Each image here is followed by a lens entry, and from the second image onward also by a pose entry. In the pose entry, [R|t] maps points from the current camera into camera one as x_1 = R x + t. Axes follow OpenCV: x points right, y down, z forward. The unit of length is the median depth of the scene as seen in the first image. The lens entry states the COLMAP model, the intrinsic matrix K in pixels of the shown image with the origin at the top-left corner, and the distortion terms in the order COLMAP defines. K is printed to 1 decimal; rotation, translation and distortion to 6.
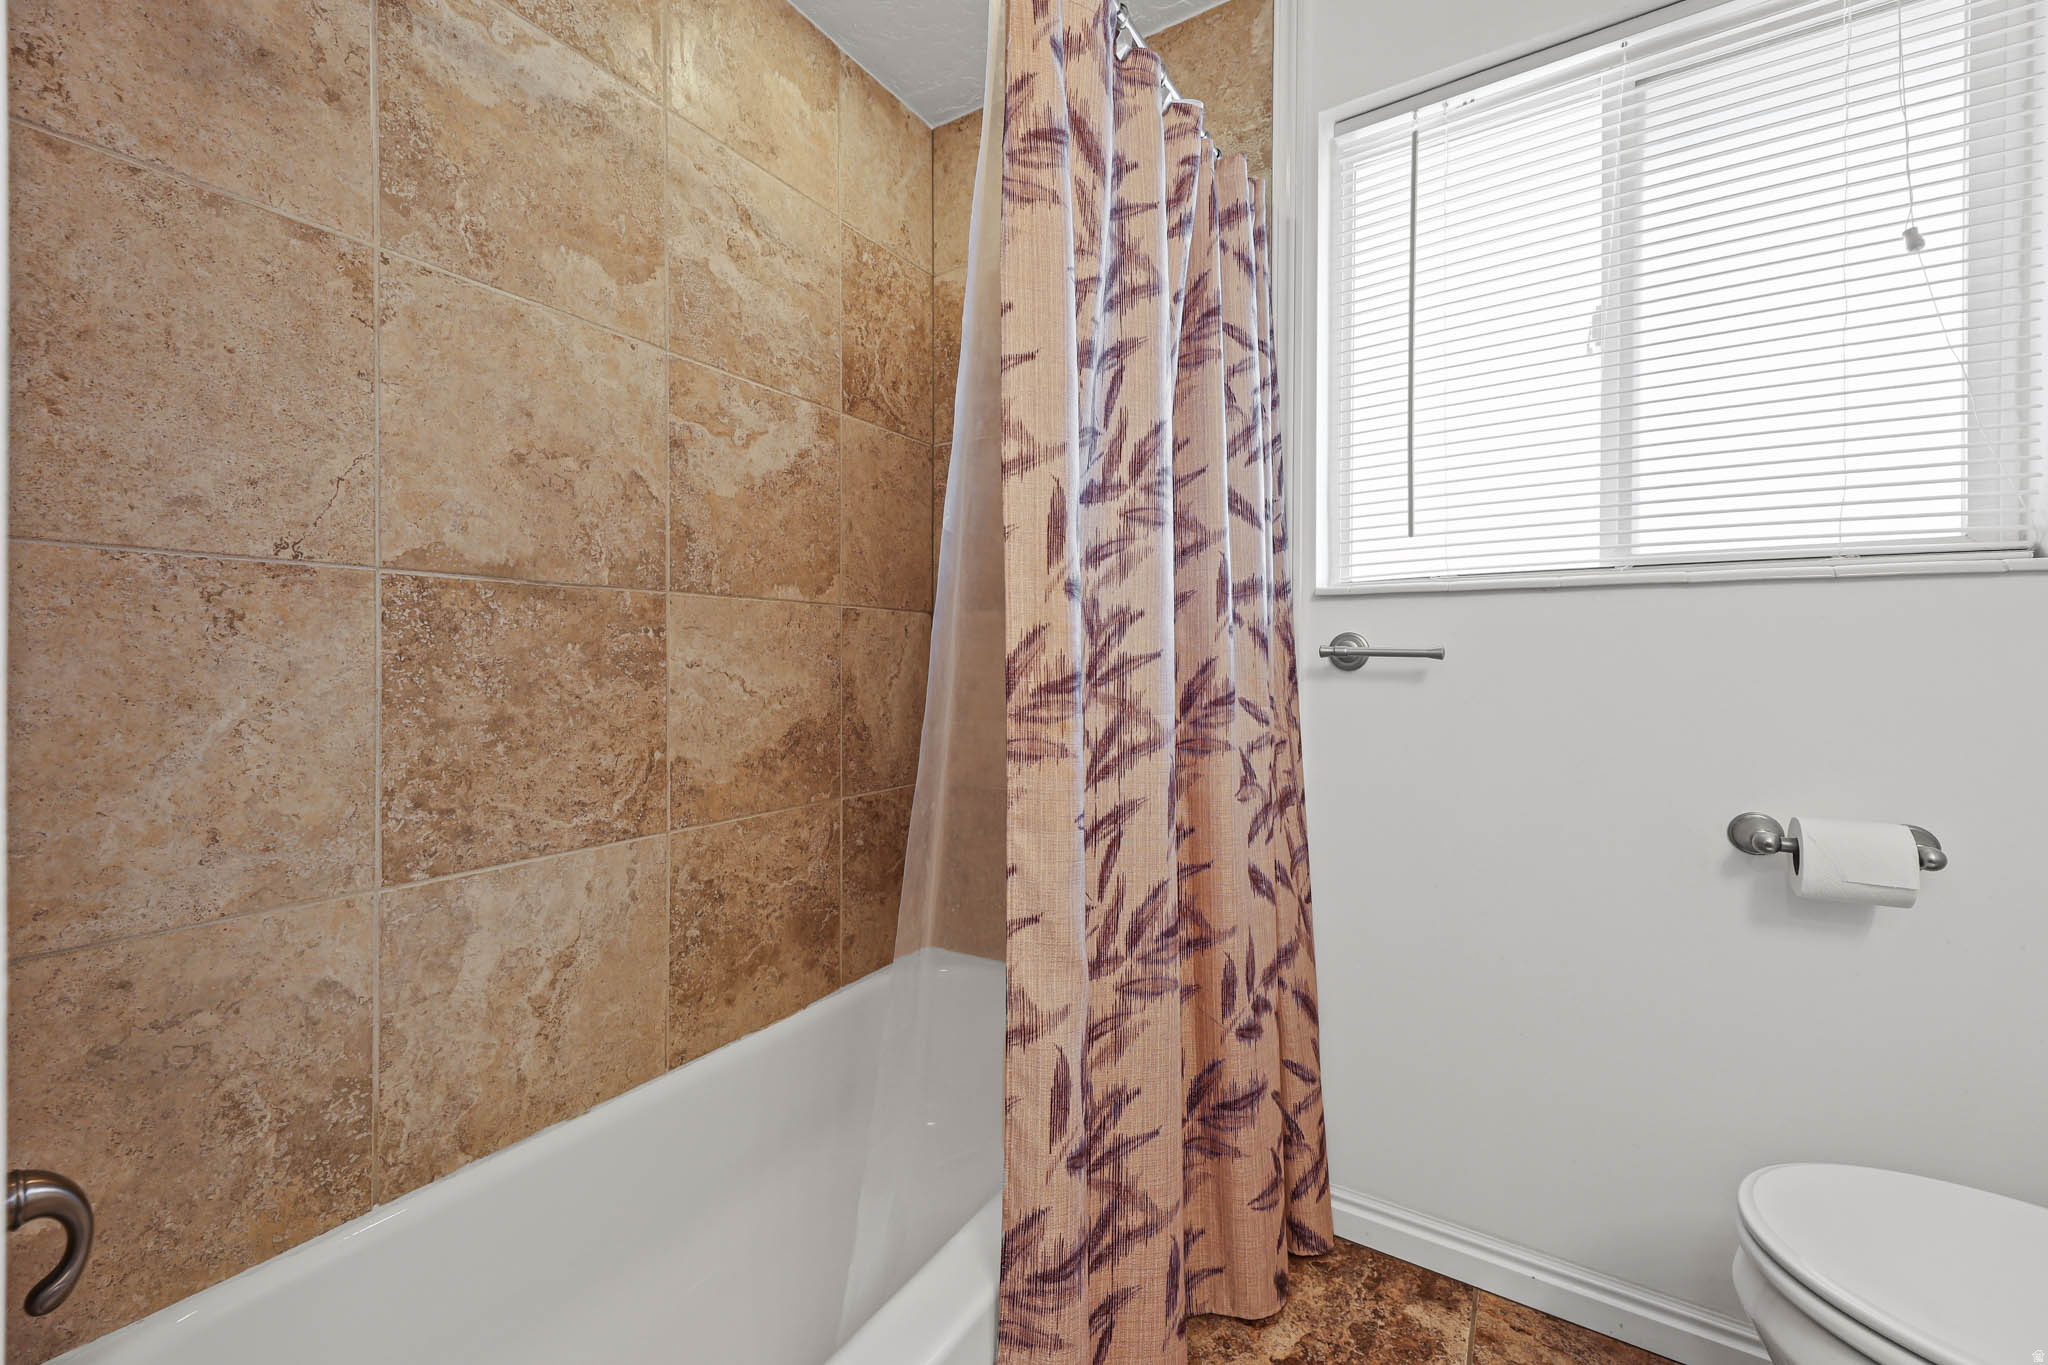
lens RADIAL K [[826.7, 0, 1005.1], [0, 826.7, 671.2], [0, 0, 1]] dist [0.011118, 0.000129]
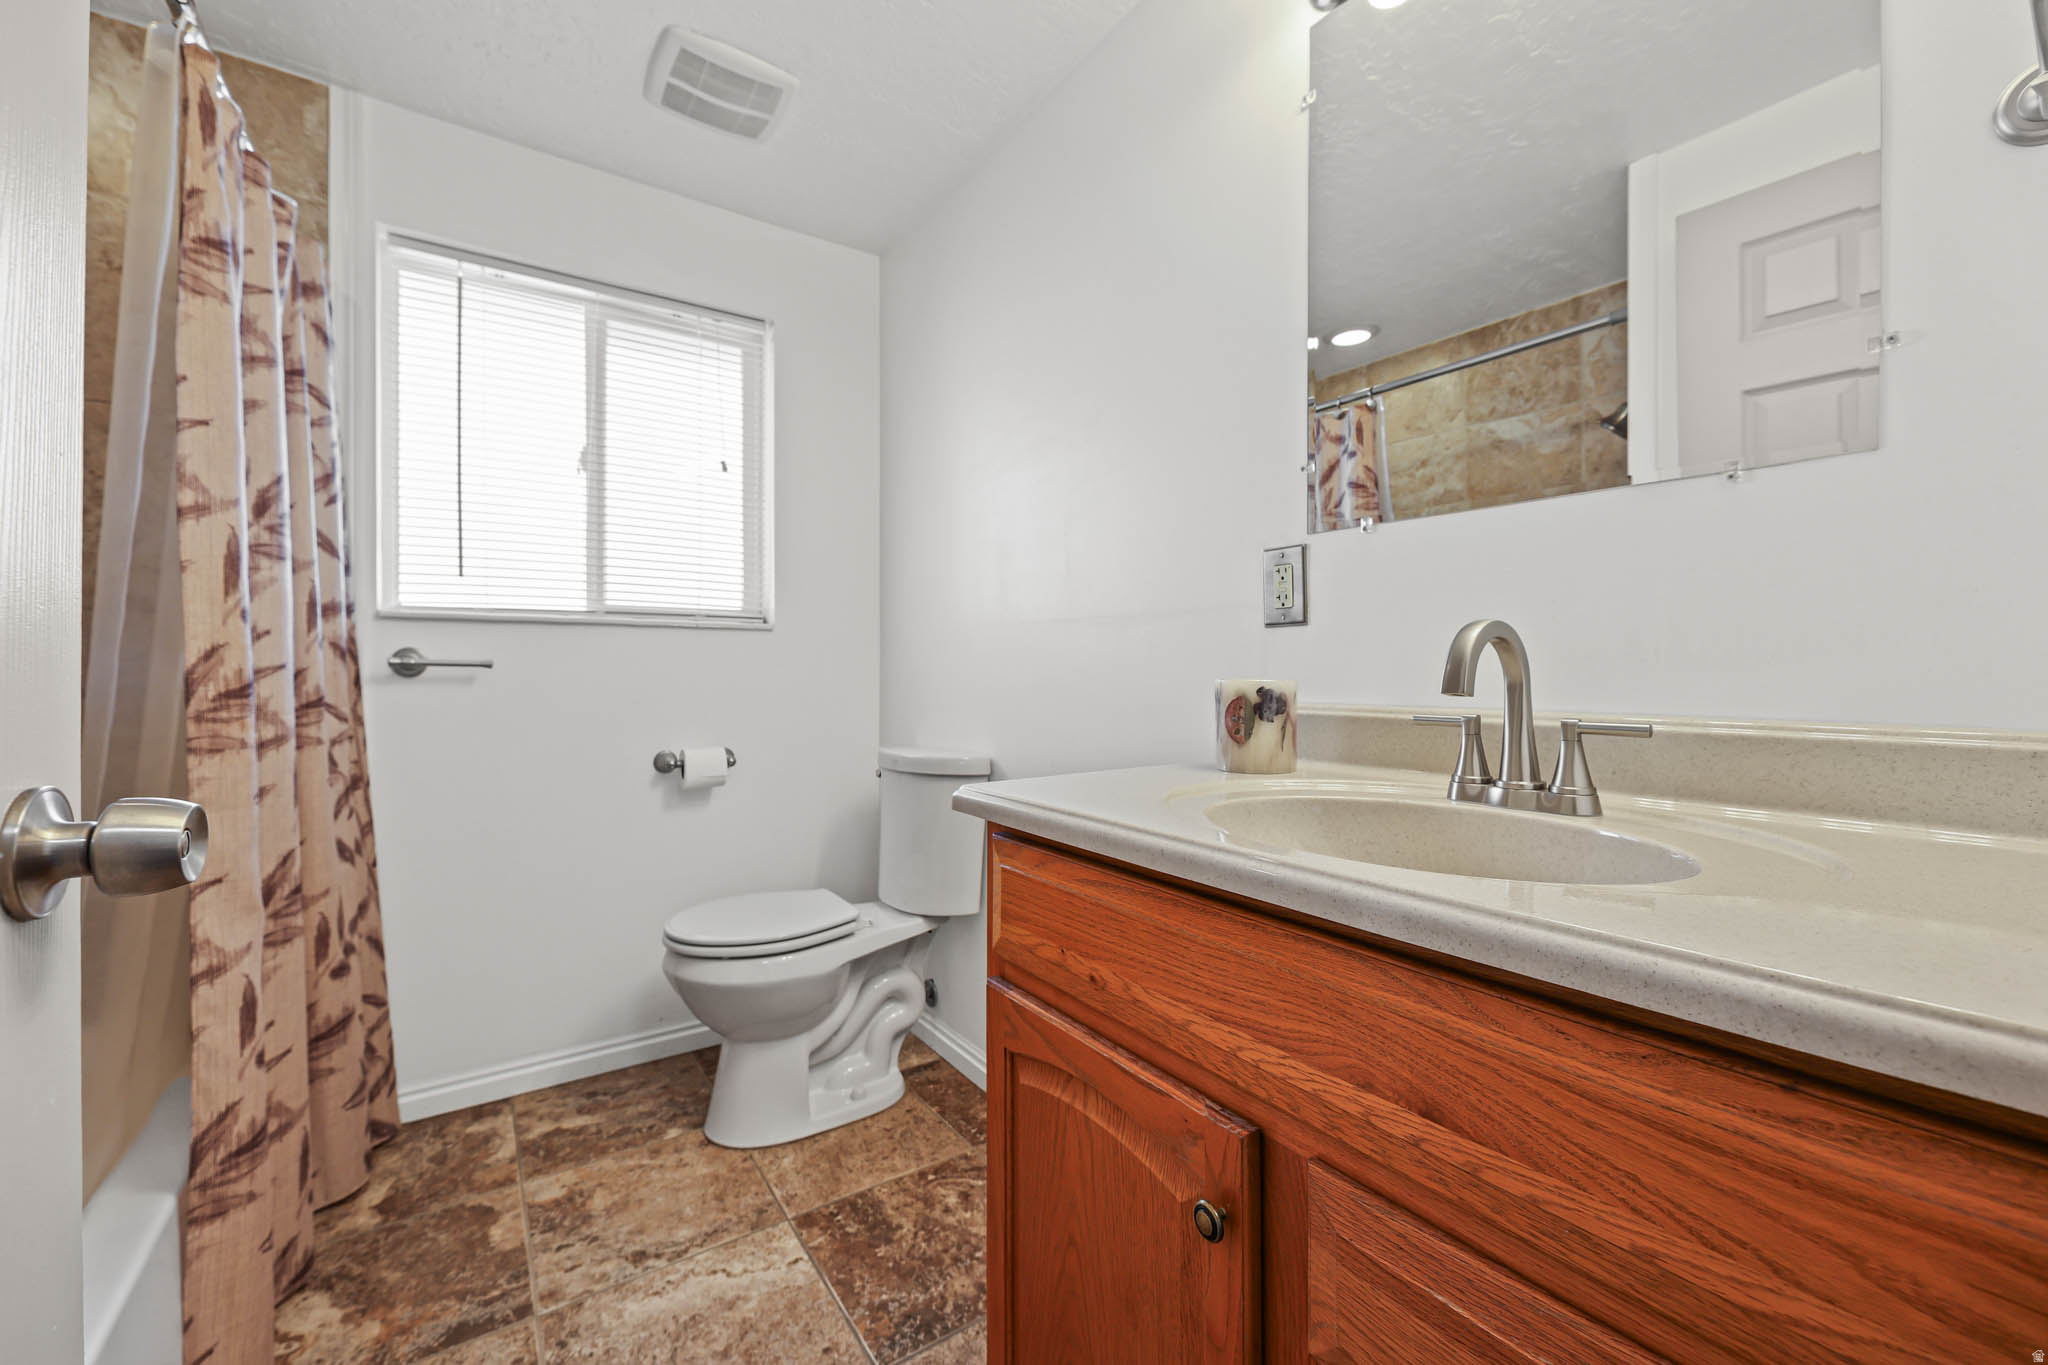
lens RADIAL K [[856.0, 0, 1039.1], [0, 856.0, 654.4], [0, 0, 1]] dist [0.000628, -0.000347]
pose [[0.386708, 0.012702, 0.922115, -0.501453], [0.008640, 0.999811, -0.017396, -0.005286], [-0.922162, 0.014694, 0.386525, -0.473084]]
